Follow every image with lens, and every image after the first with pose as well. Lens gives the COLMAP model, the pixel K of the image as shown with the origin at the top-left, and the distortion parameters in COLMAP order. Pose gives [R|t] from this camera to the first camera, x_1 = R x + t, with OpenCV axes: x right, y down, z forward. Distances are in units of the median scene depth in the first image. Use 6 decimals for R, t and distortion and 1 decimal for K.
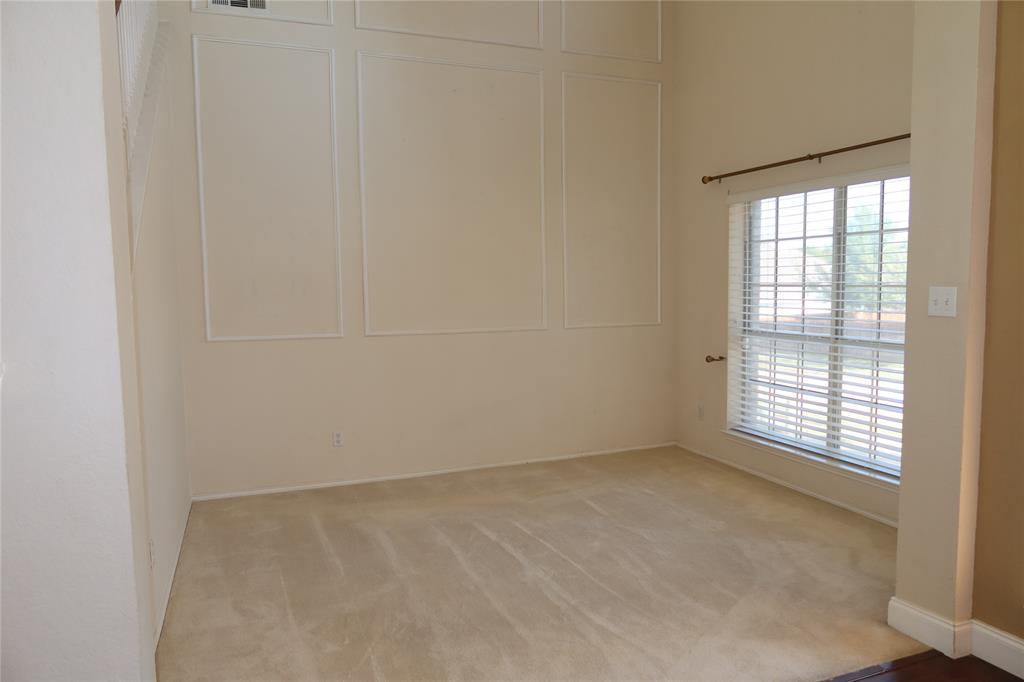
lens RADIAL K [[698.5, 0, 512.0], [0, 698.5, 341.0], [0, 0, 1]] dist [-0.025408, 0.007023]
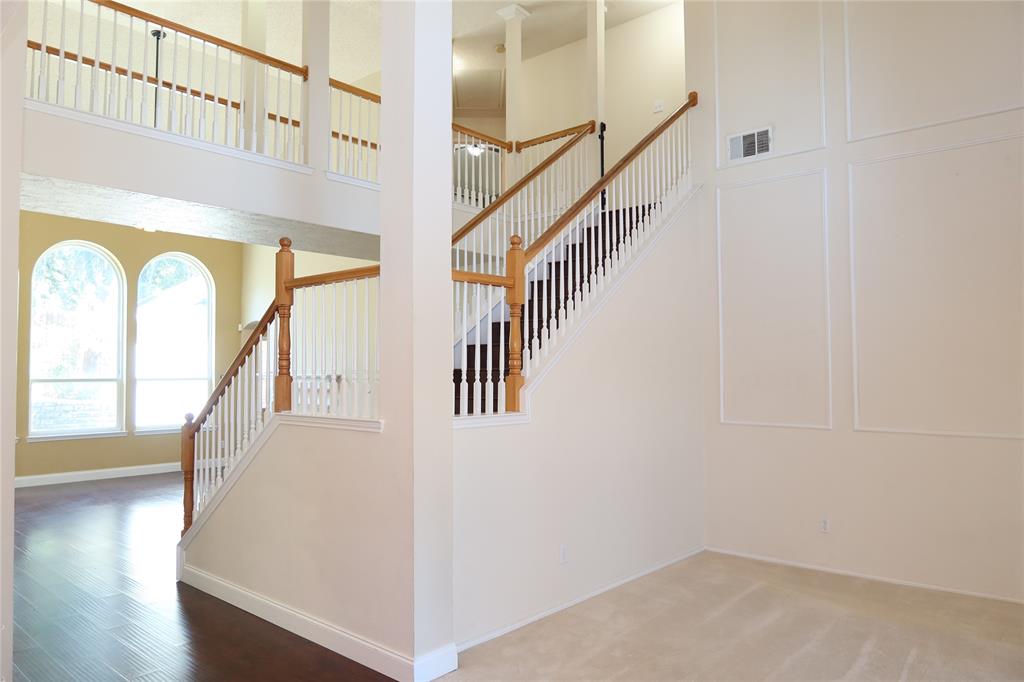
lens RADIAL K [[698.5, 0, 512.0], [0, 698.5, 341.0], [0, 0, 1]] dist [-0.025408, 0.007023]
pose [[0.463951, -0.022607, -0.885573, 0.496195], [-0.075449, 0.995033, -0.064929, -0.036019], [0.882642, 0.096940, 0.459941, 0.076325]]
